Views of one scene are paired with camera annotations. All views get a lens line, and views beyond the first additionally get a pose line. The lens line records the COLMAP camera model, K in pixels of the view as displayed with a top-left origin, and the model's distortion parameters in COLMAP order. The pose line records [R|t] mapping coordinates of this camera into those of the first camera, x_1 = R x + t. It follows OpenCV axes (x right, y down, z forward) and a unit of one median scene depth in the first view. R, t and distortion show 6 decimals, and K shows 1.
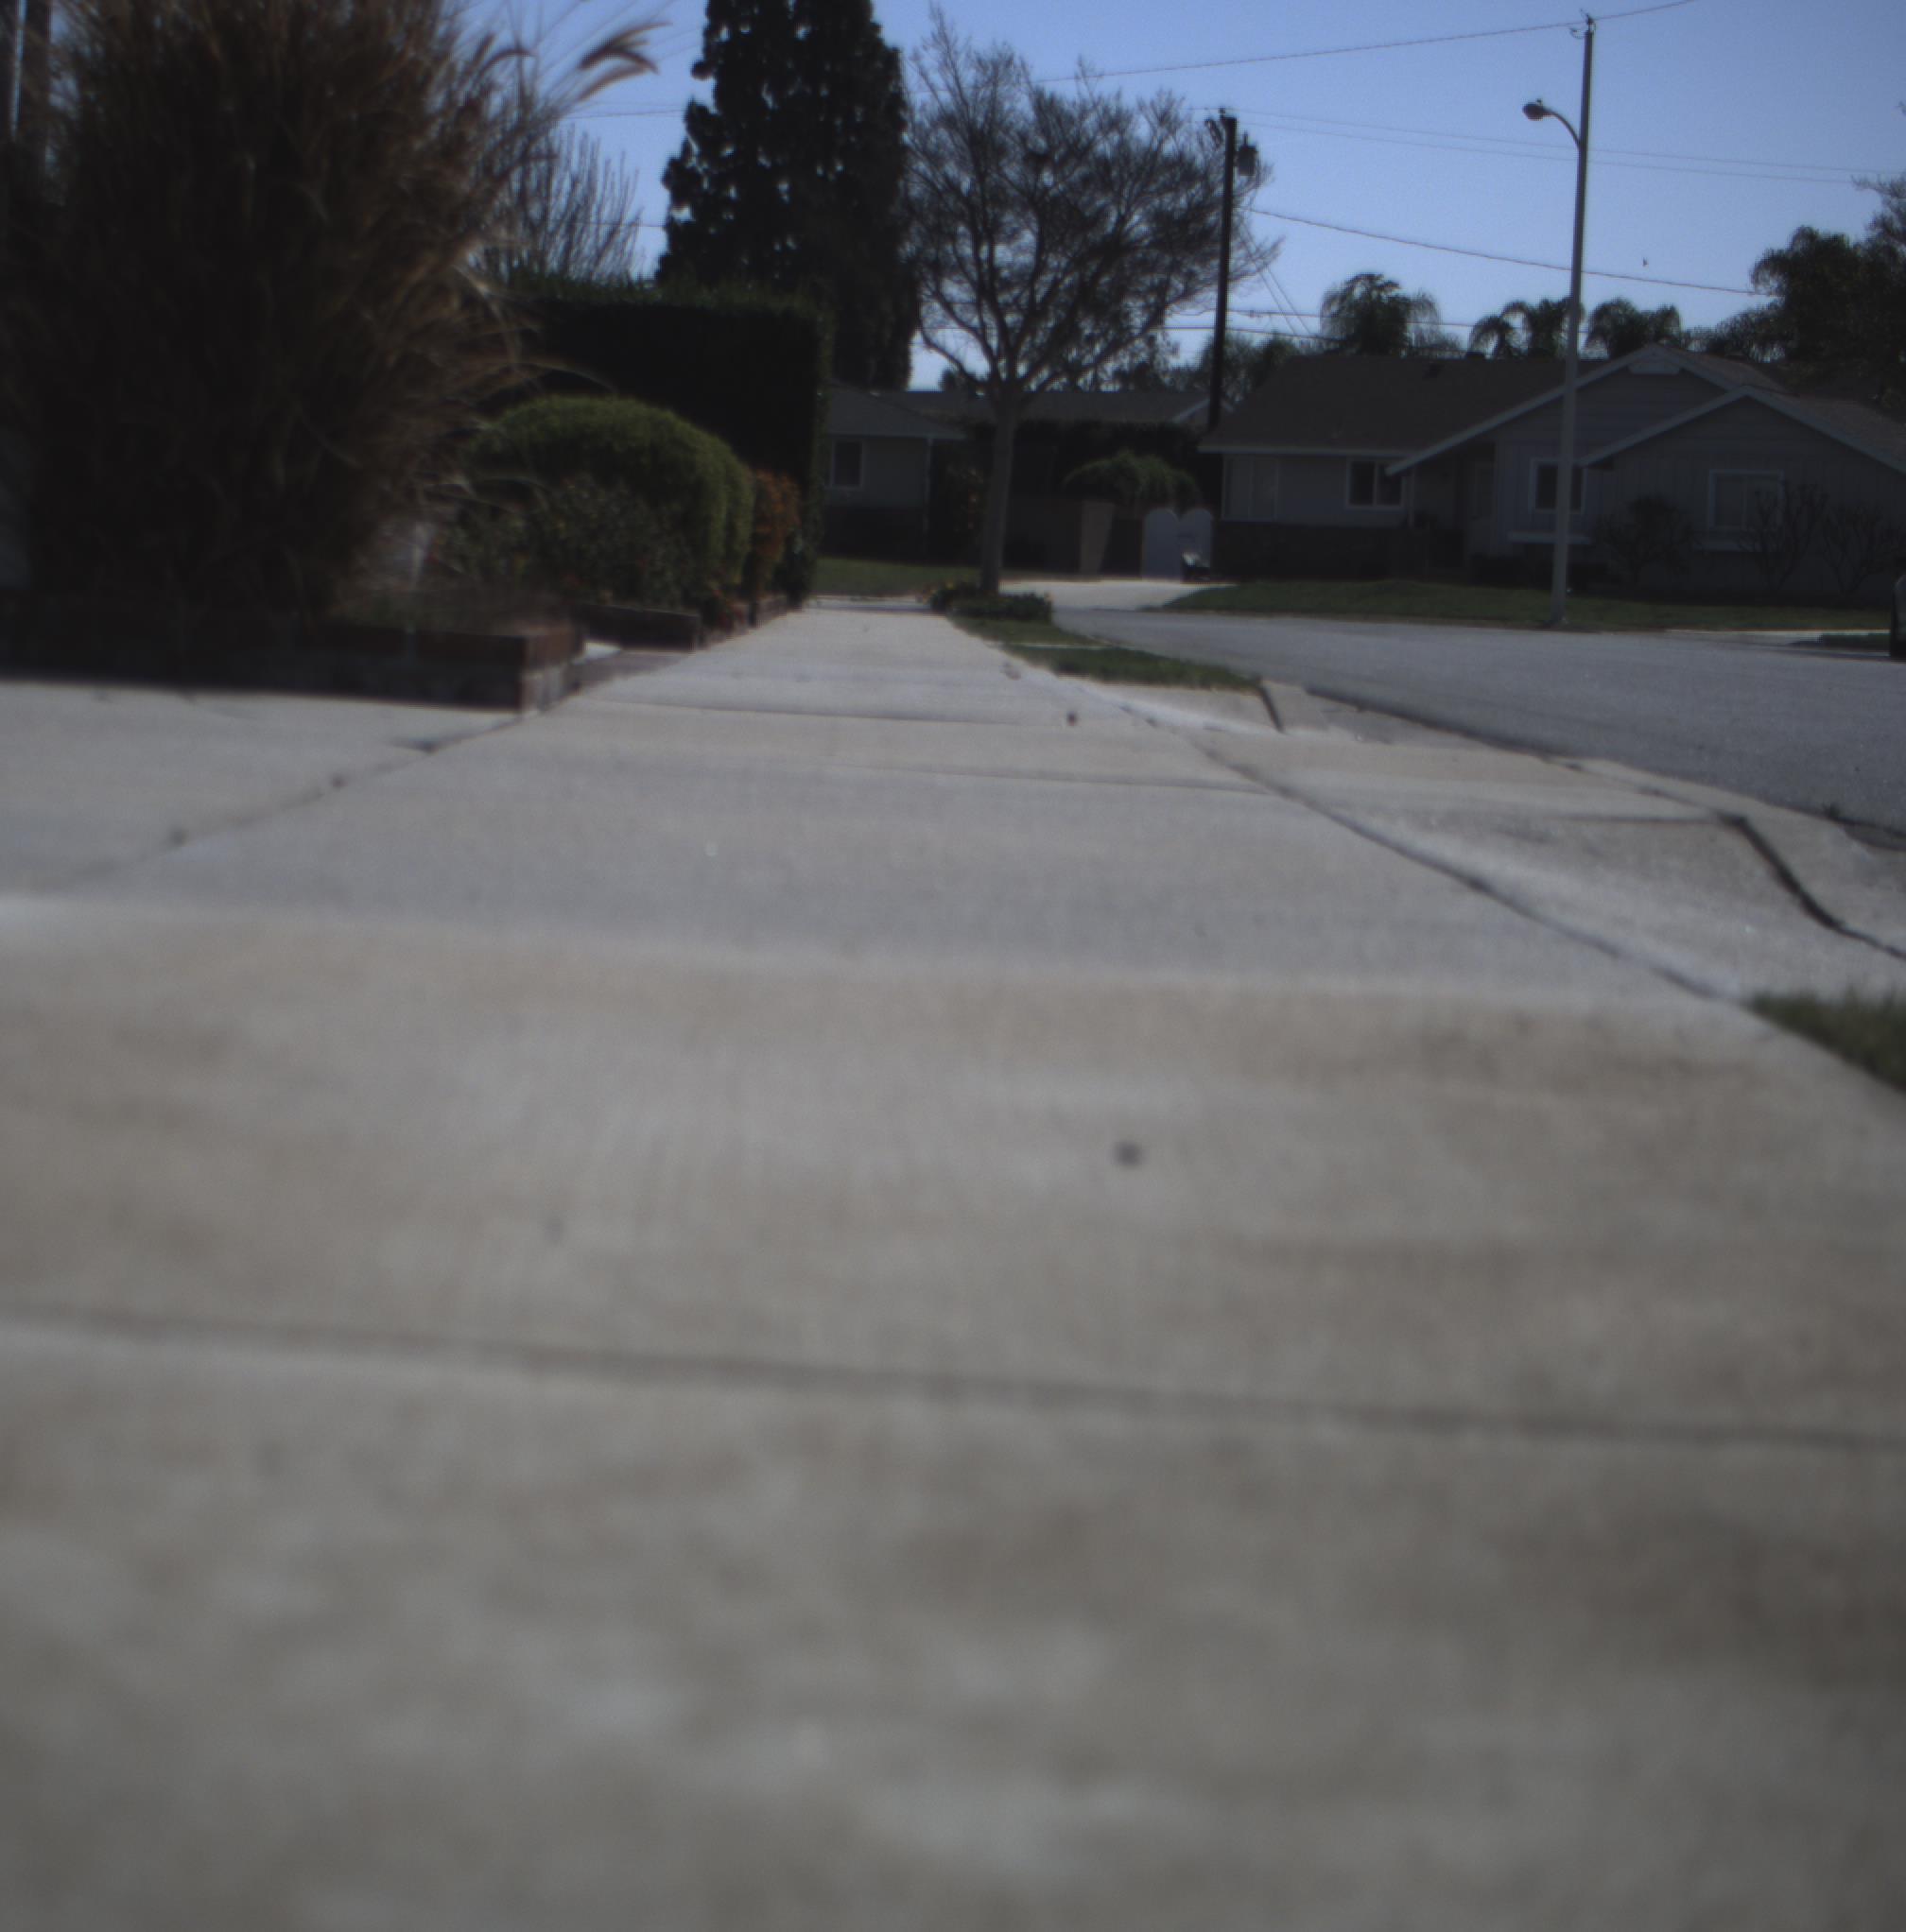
lens RADIAL K [[4511.3, 0, 703.6], [0, 4511.3, 962.2], [0, 0, 1]] dist [-0.160930, 0.934612]
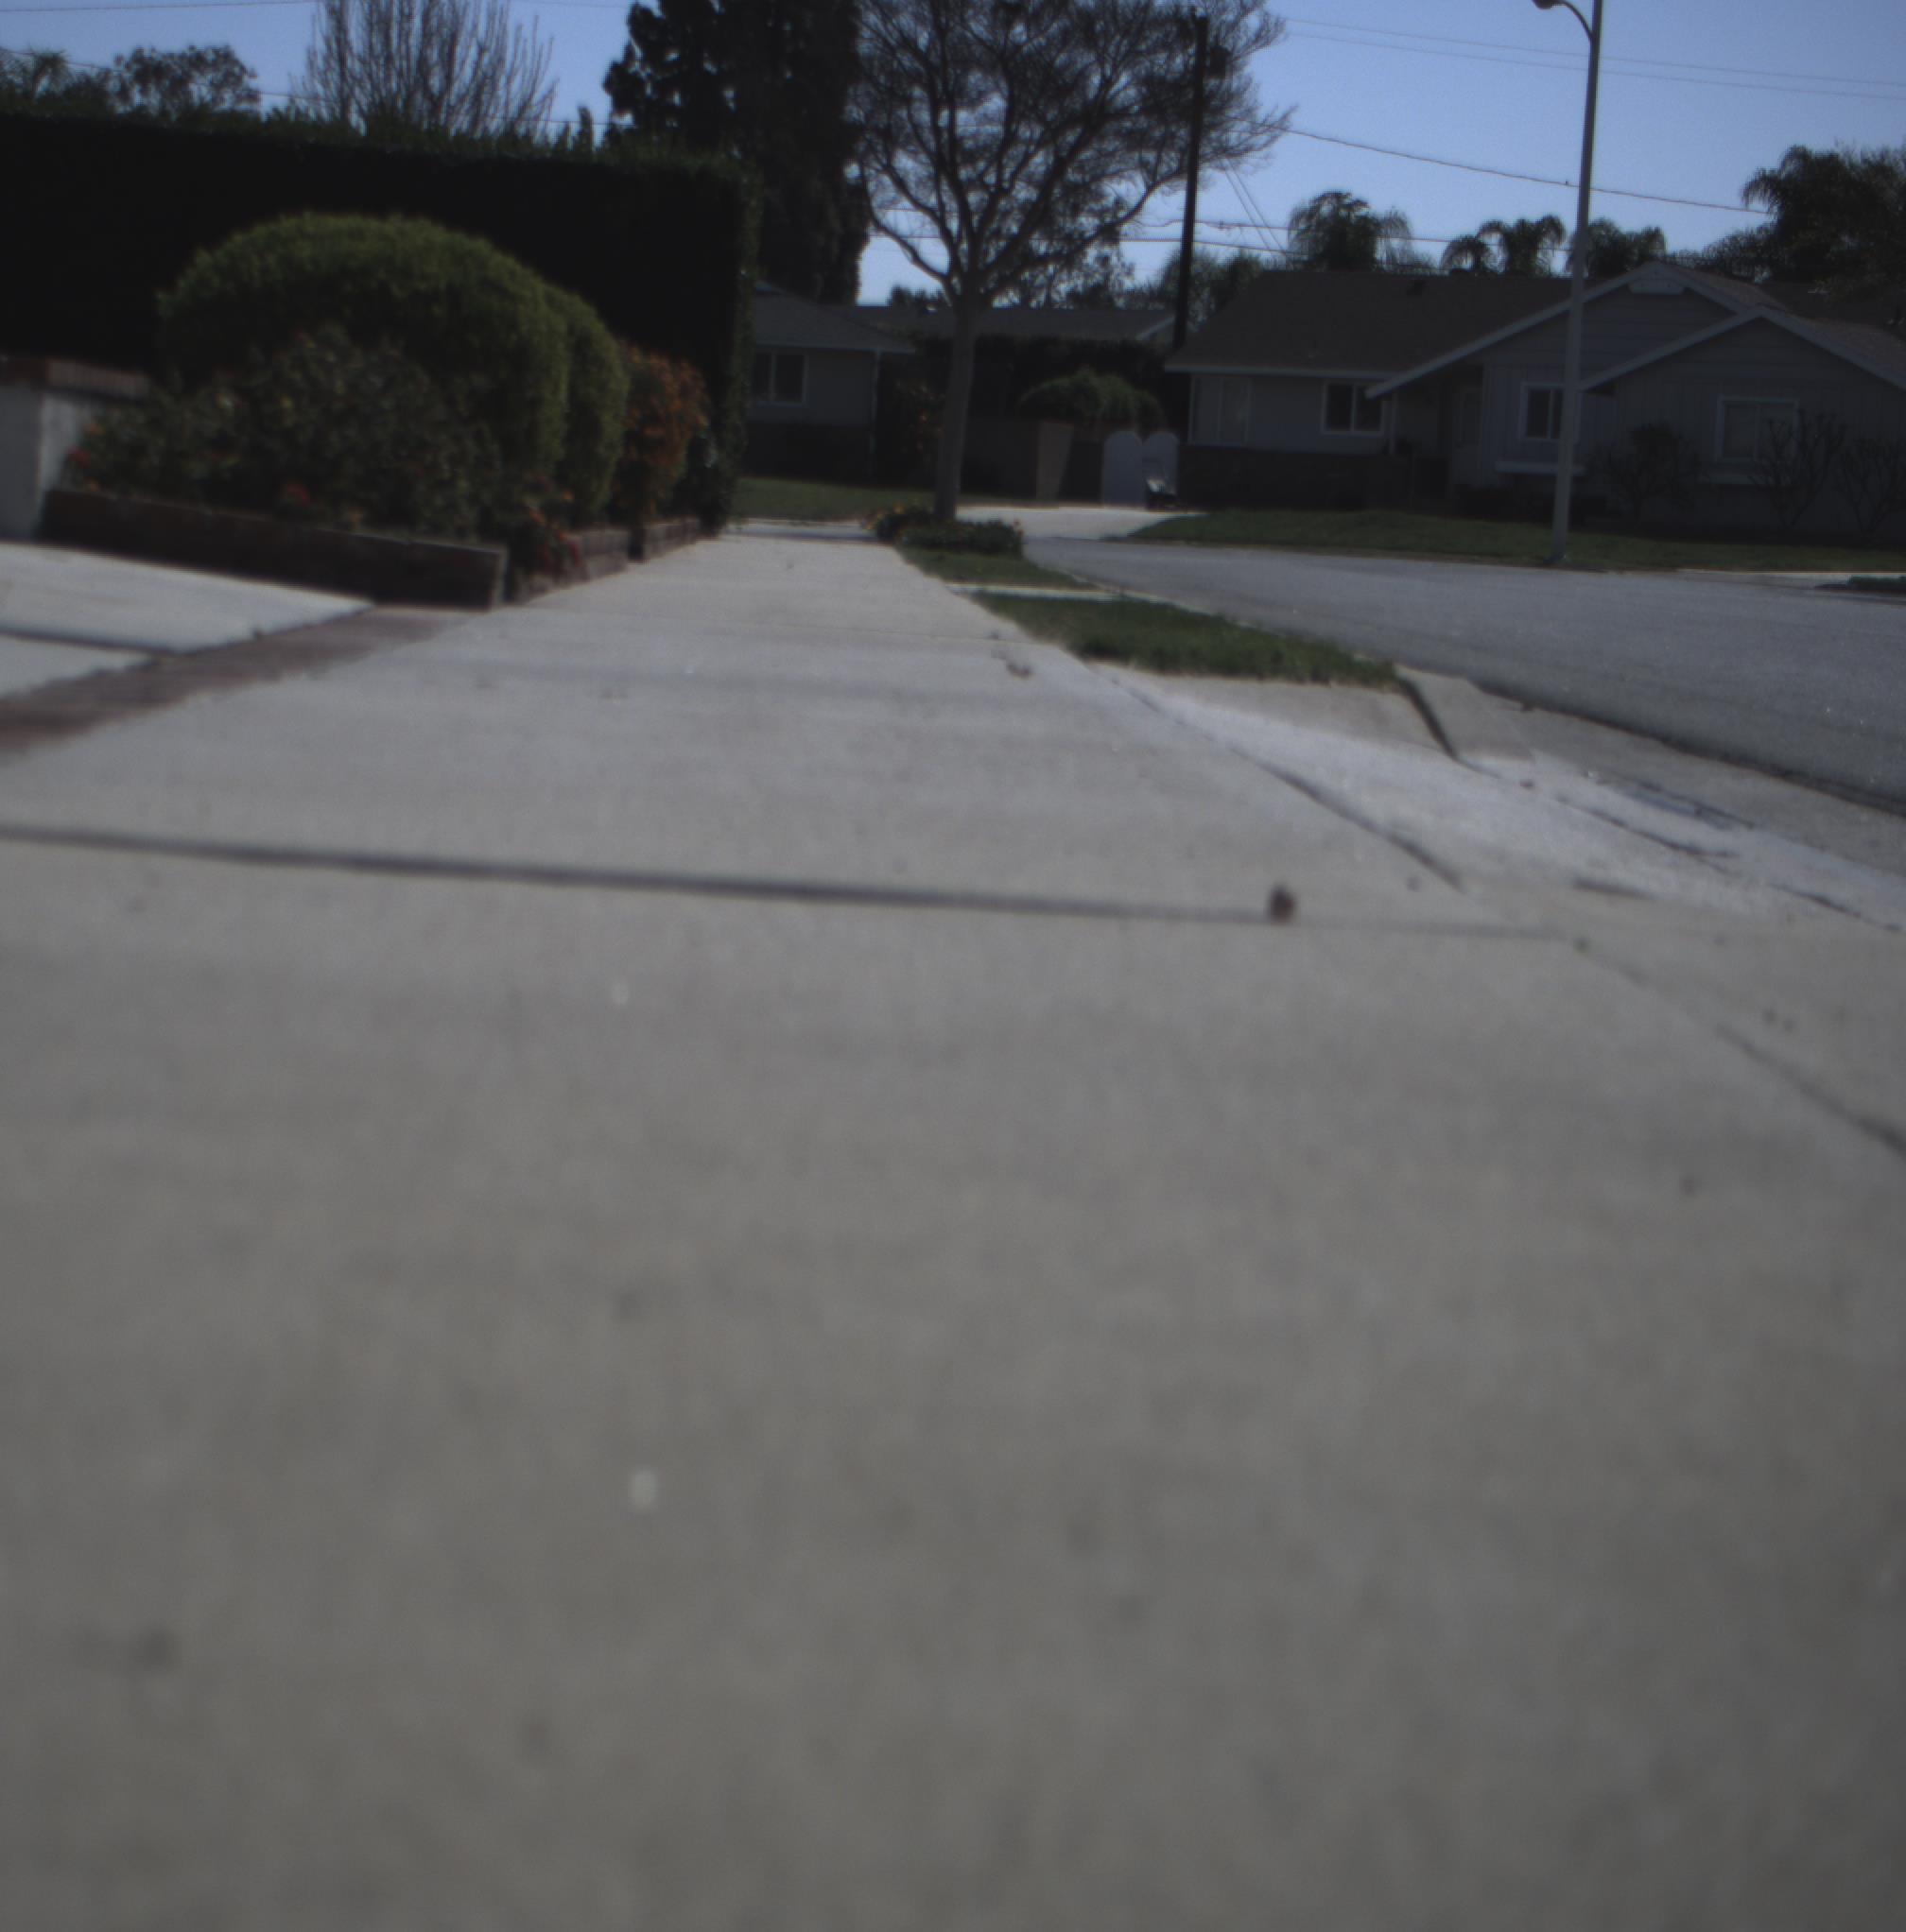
lens RADIAL K [[4511.3, 0, 703.6], [0, 4511.3, 962.2], [0, 0, 1]] dist [-0.160930, 0.934612]
pose [[0.999833, 0.012481, 0.013345, 0.003856], [-0.012709, 0.999772, 0.017167, -0.006286], [-0.013127, -0.017334, 0.999764, 0.075584]]
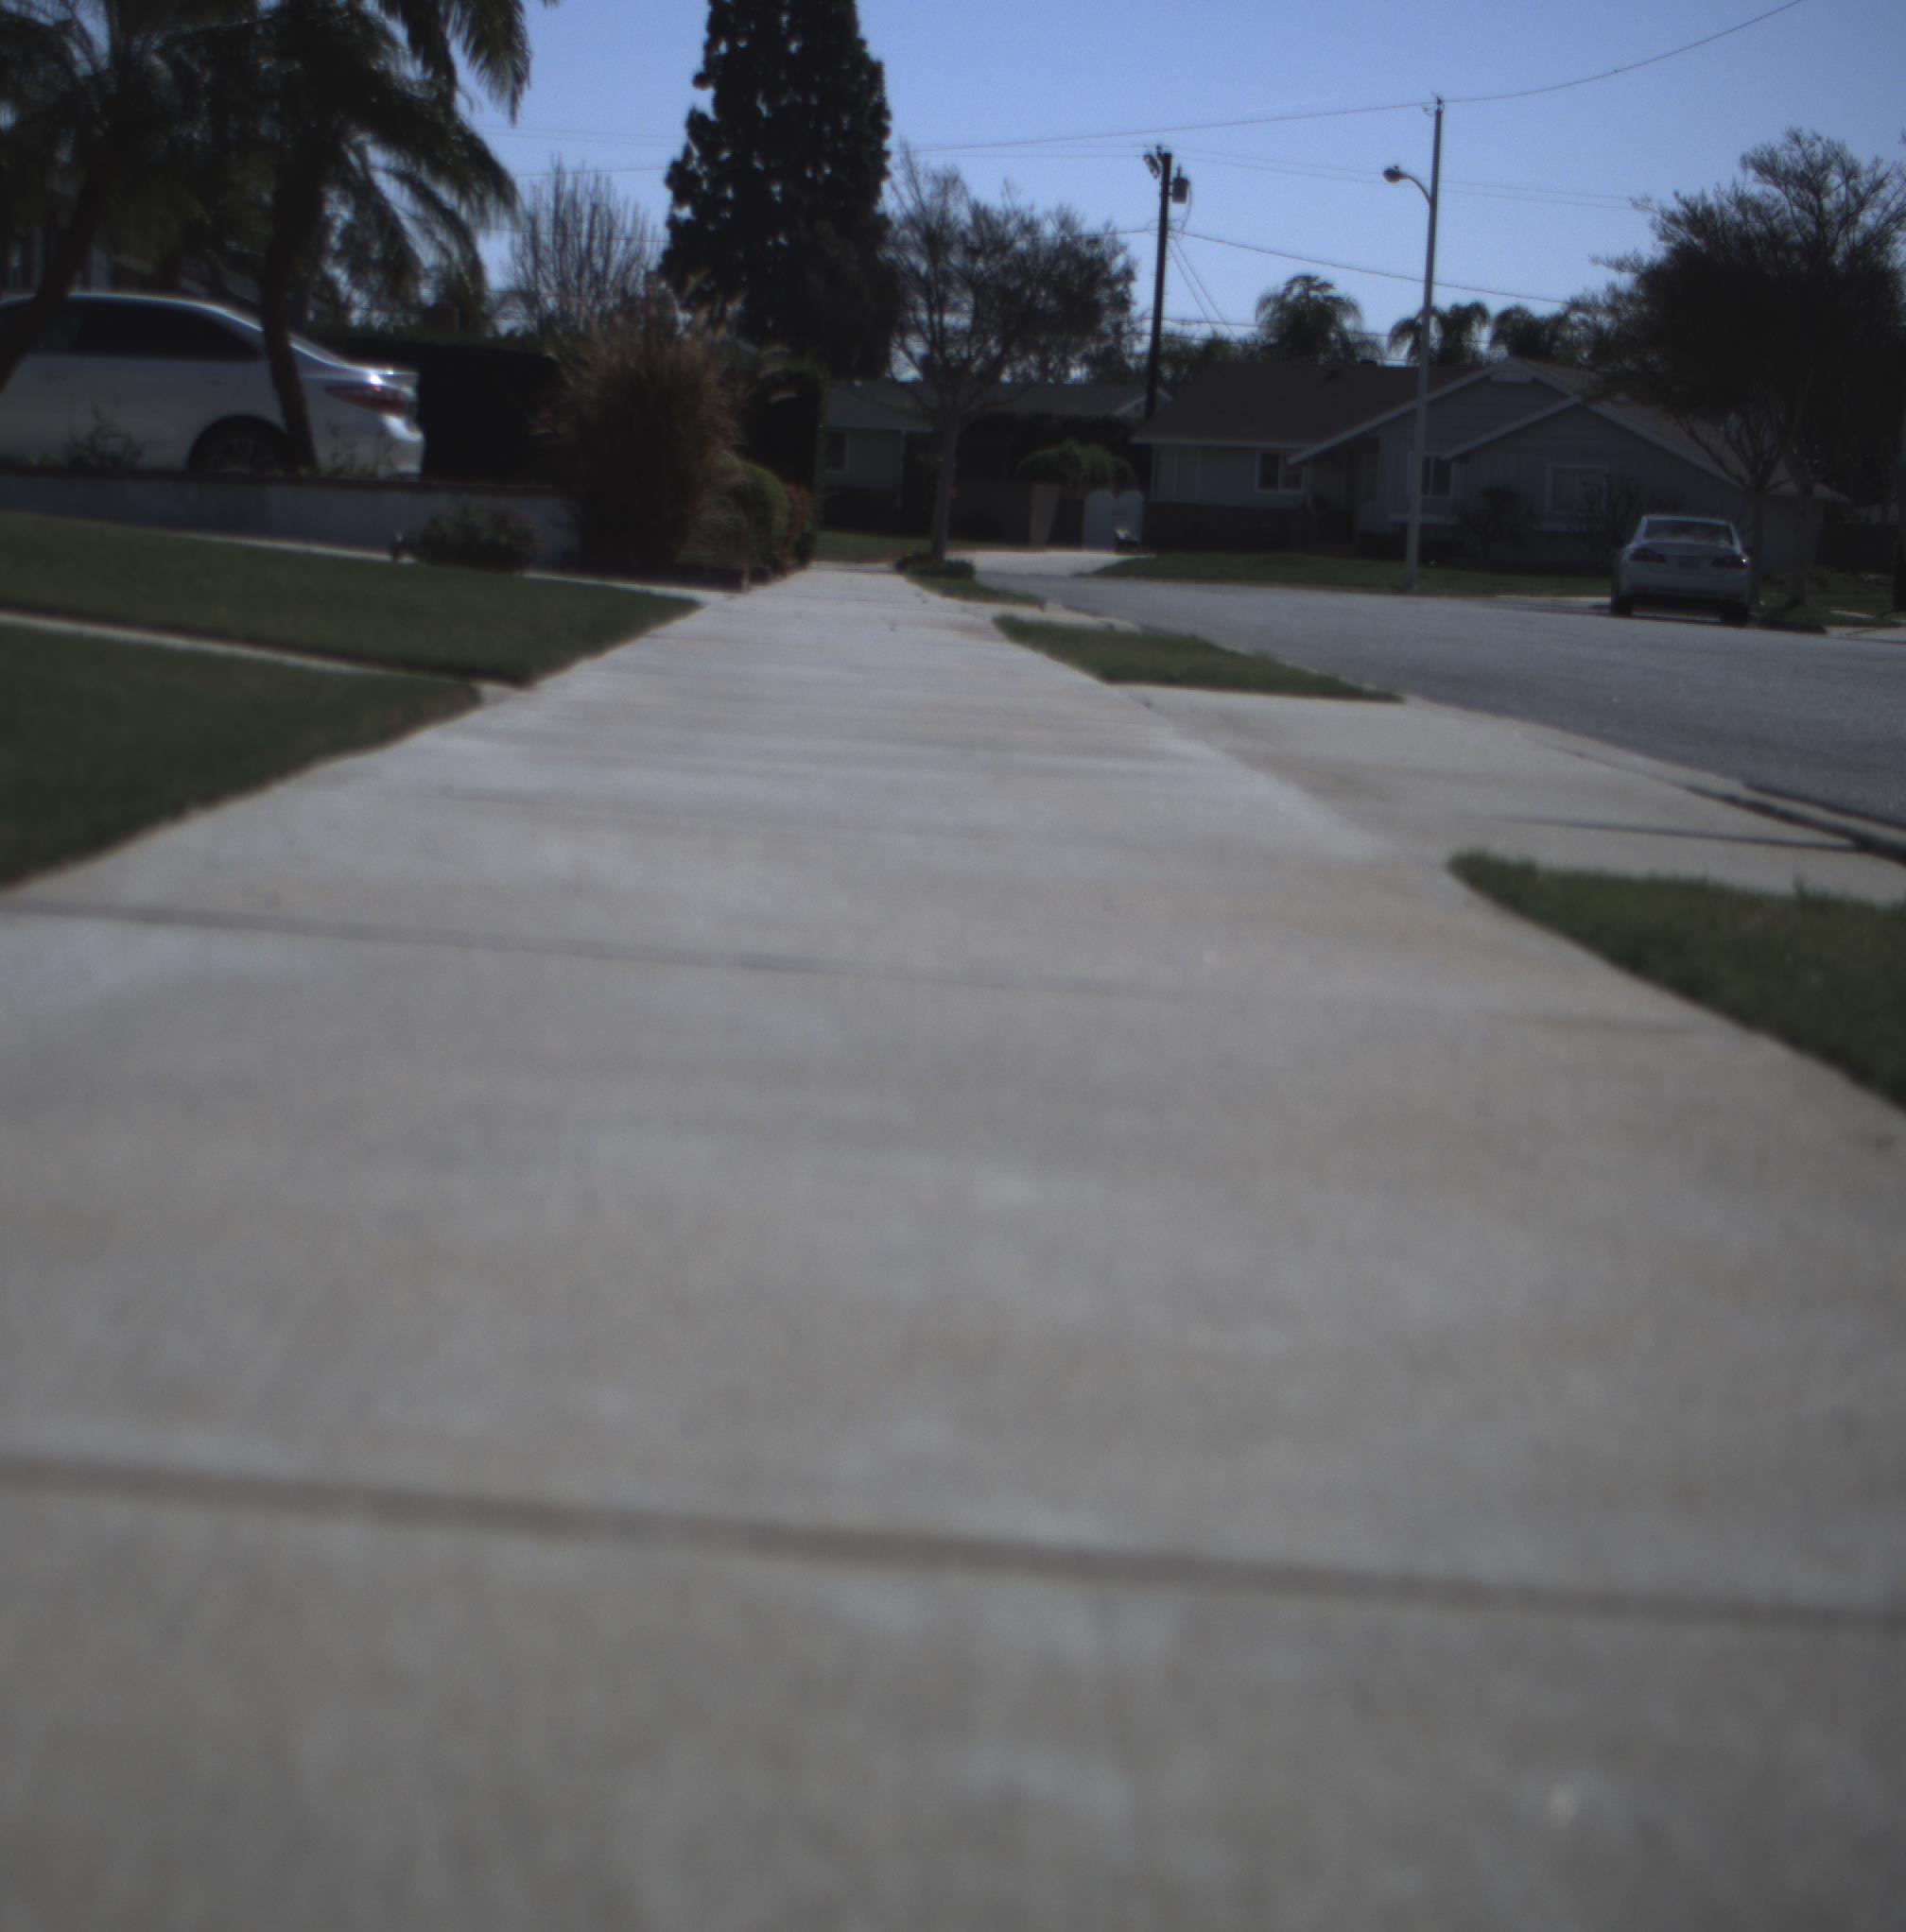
lens RADIAL K [[4511.3, 0, 703.6], [0, 4511.3, 962.2], [0, 0, 1]] dist [-0.160930, 0.934612]
pose [[0.999953, 0.008374, 0.004845, -0.007991], [-0.008410, 0.999938, 0.007301, 0.017758], [-0.004784, -0.007342, 0.999962, -0.211939]]
